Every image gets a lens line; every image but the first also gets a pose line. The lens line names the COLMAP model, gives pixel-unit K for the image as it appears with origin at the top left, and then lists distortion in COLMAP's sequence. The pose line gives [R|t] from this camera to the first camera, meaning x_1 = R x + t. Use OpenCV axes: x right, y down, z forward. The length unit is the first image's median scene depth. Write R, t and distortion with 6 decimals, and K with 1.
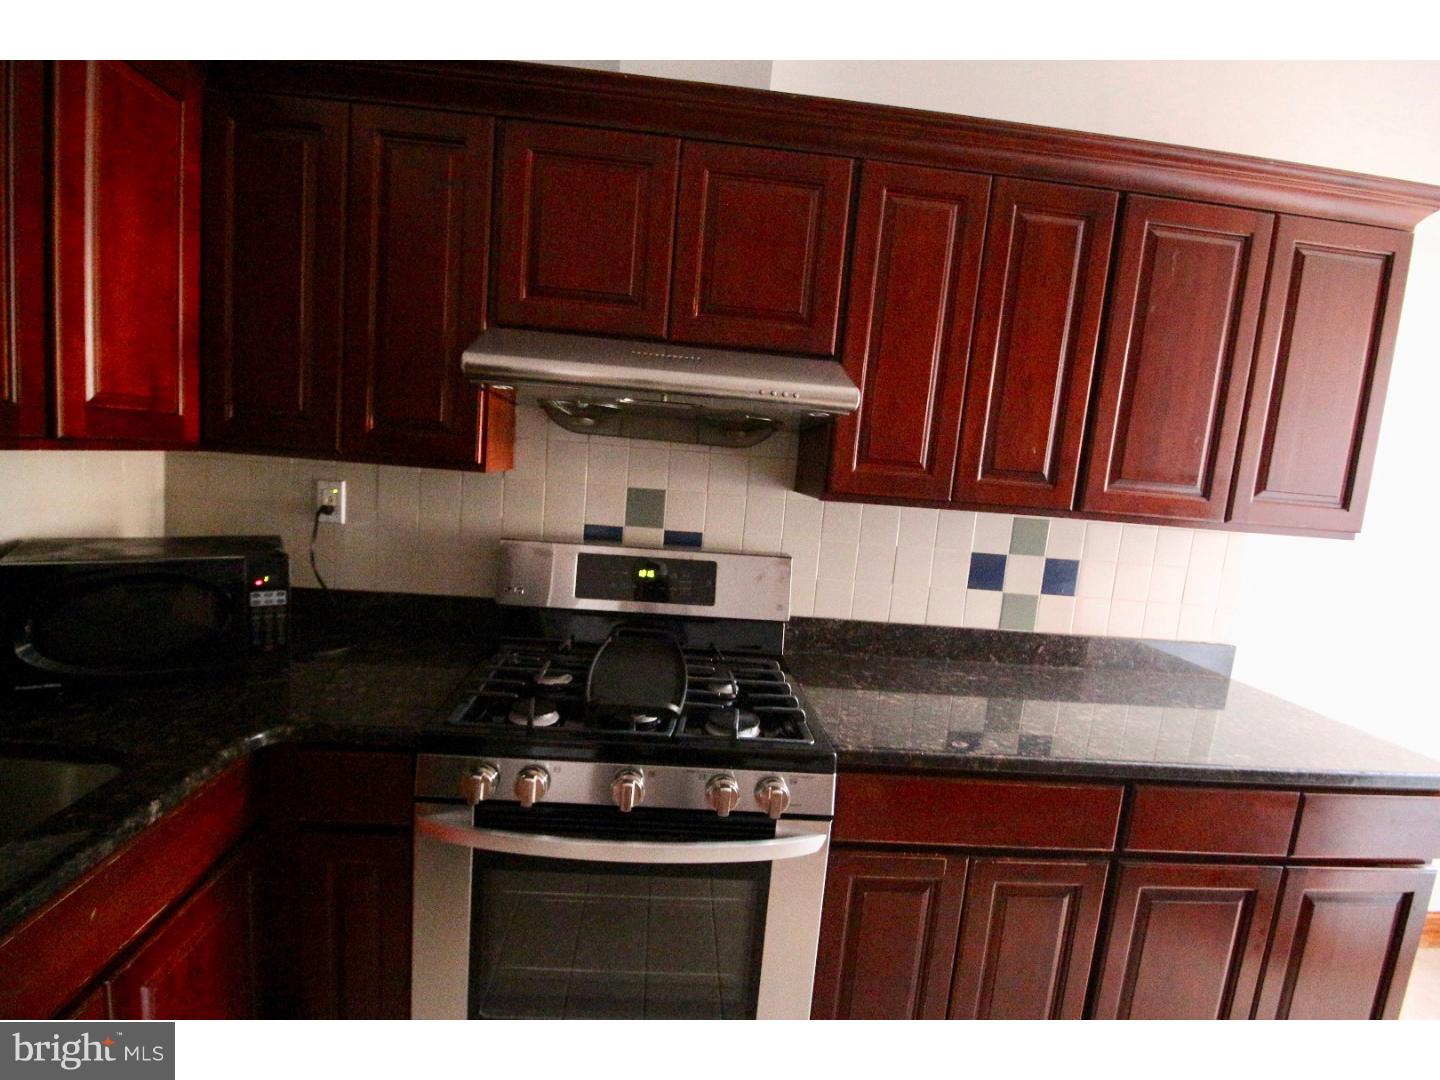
lens RADIAL K [[655.2, 0, 695.0], [0, 655.2, 540.6], [0, 0, 1]] dist [-0.001932, -0.015750]
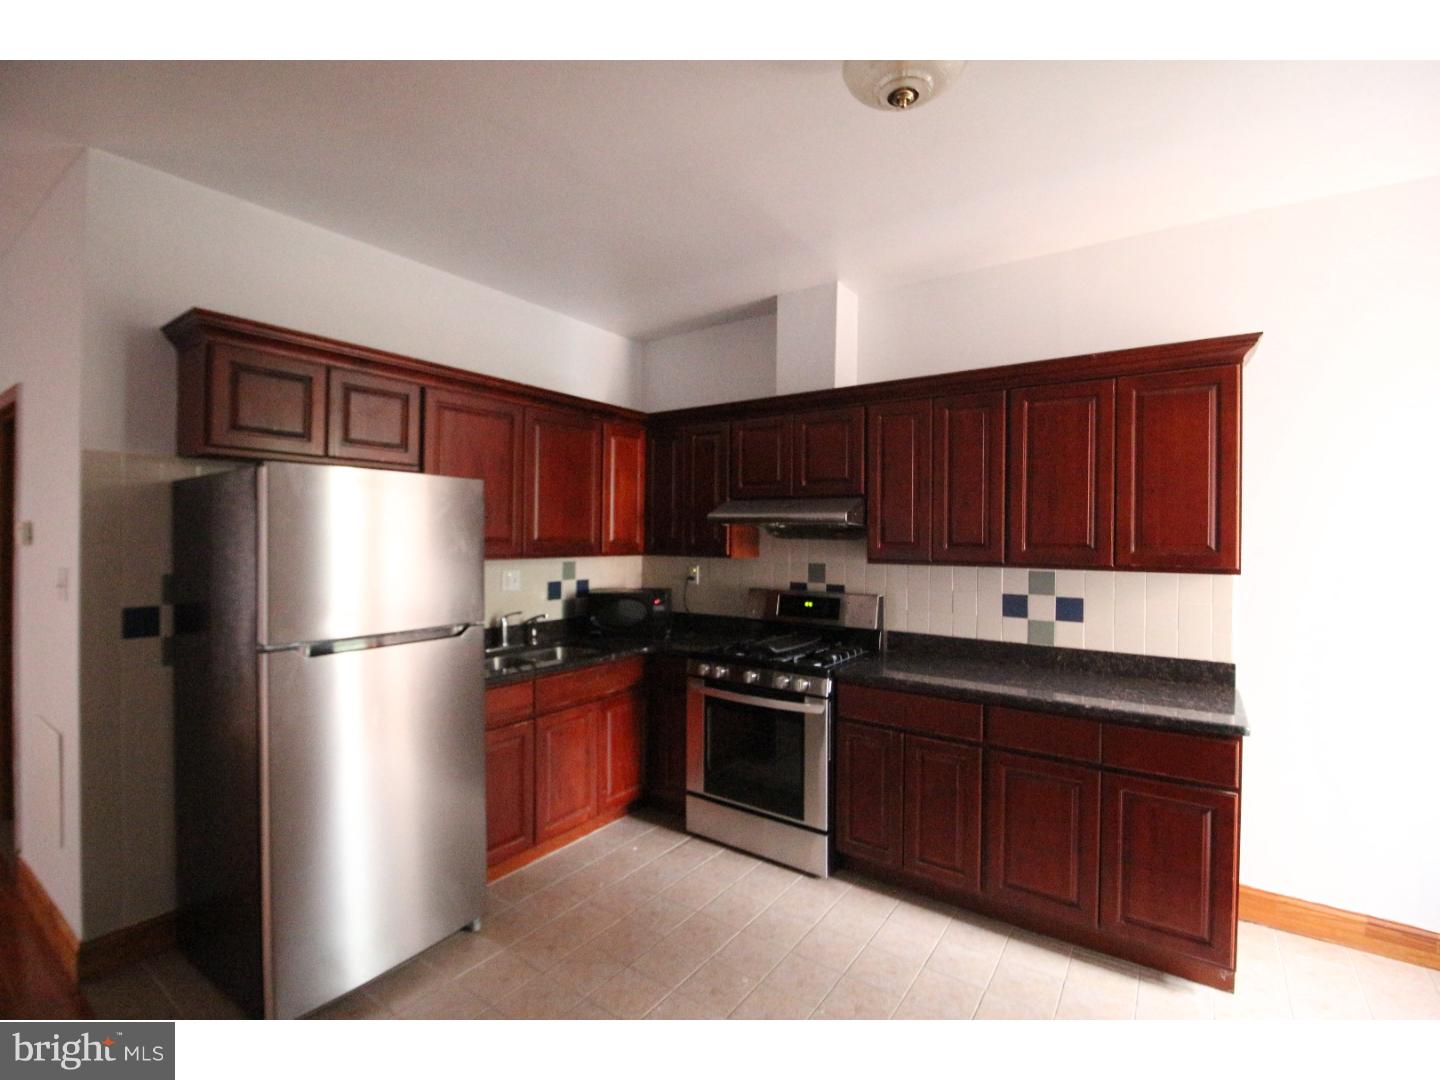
lens RADIAL K [[655.2, 0, 695.0], [0, 655.2, 540.6], [0, 0, 1]] dist [-0.001932, -0.015750]
pose [[0.769515, -0.066922, -0.635113, 0.913791], [-0.028650, 0.989876, -0.139016, 0.140805], [0.637986, 0.125170, 0.759807, -0.764036]]
